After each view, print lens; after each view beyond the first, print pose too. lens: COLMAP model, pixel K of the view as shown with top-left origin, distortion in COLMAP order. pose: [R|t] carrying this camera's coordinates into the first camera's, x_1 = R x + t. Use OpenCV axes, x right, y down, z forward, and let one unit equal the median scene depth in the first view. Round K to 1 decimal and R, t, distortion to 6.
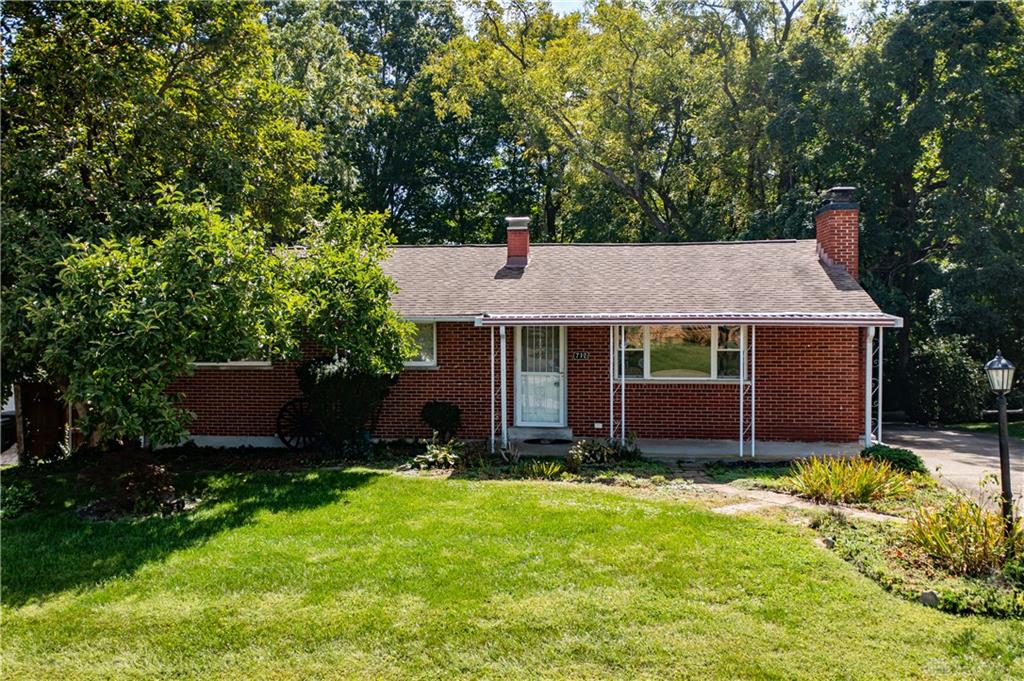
lens RADIAL K [[946.7, 0, 512.0], [0, 946.7, 340.5], [0, 0, 1]] dist [-0.002458, 0.002045]
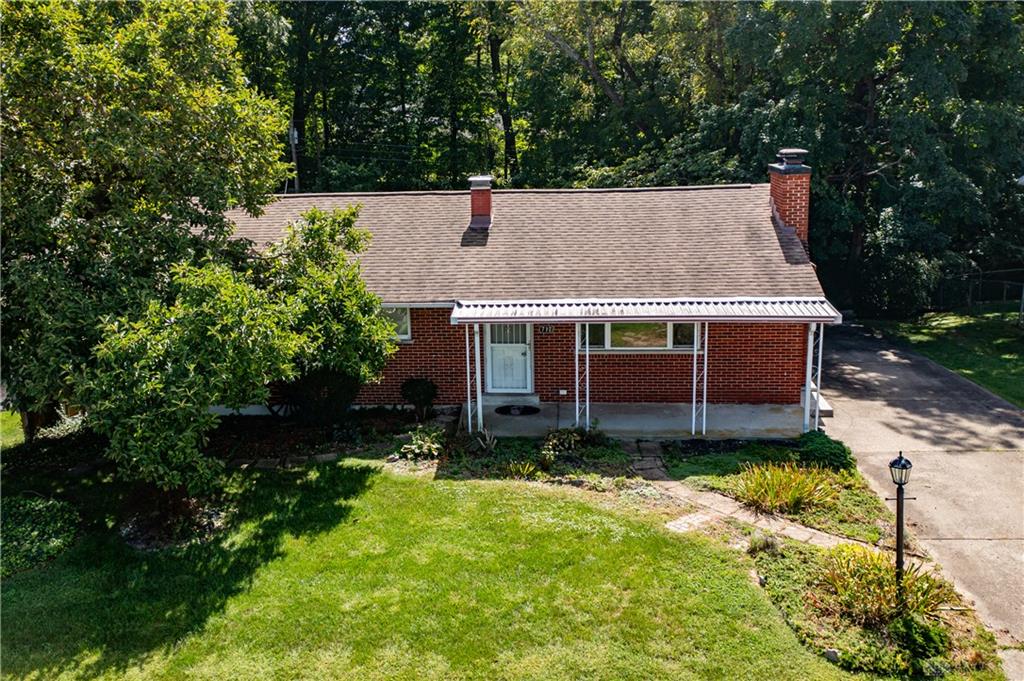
lens RADIAL K [[1030.0, 0, 470.3], [0, 1030.0, 334.7], [0, 0, 1]] dist [-0.004974, 0.014381]
pose [[0.999324, -0.031590, 0.018823, -0.044611], [0.027028, 0.978068, 0.206526, -0.278997], [-0.024934, -0.205877, 0.978260, -0.175865]]
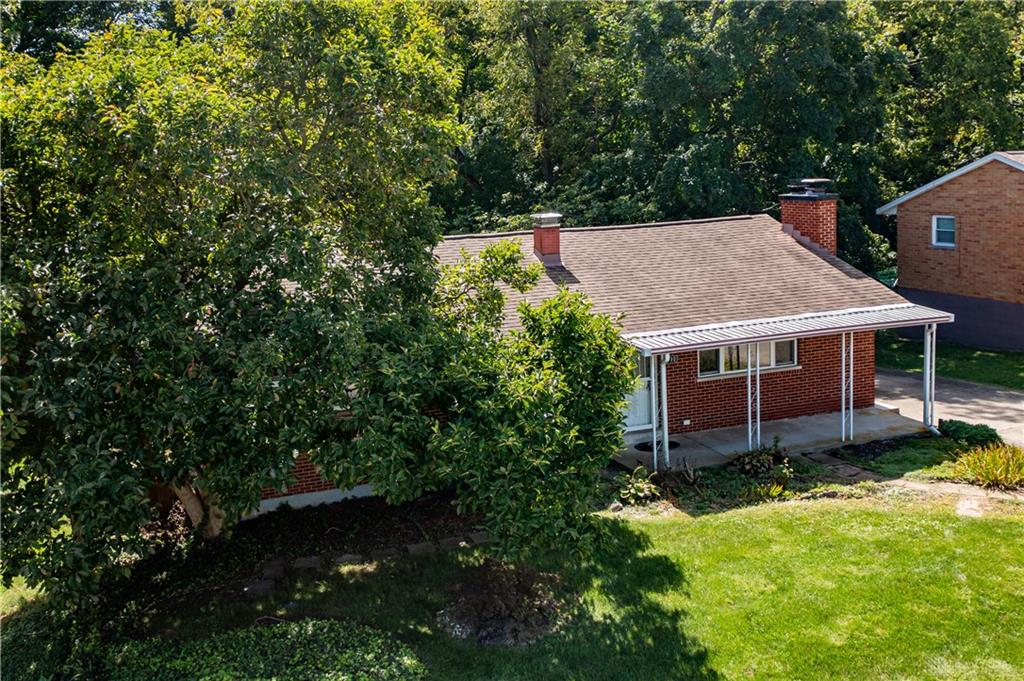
lens RADIAL K [[1055.3, 0, 511.0], [0, 1055.3, 292.6], [0, 0, 1]] dist [0.003047, 0.002993]
pose [[0.878232, -0.093151, 0.469076, -0.794653], [0.047766, 0.993028, 0.107769, -0.244896], [-0.475844, -0.072241, 0.876558, 0.071855]]
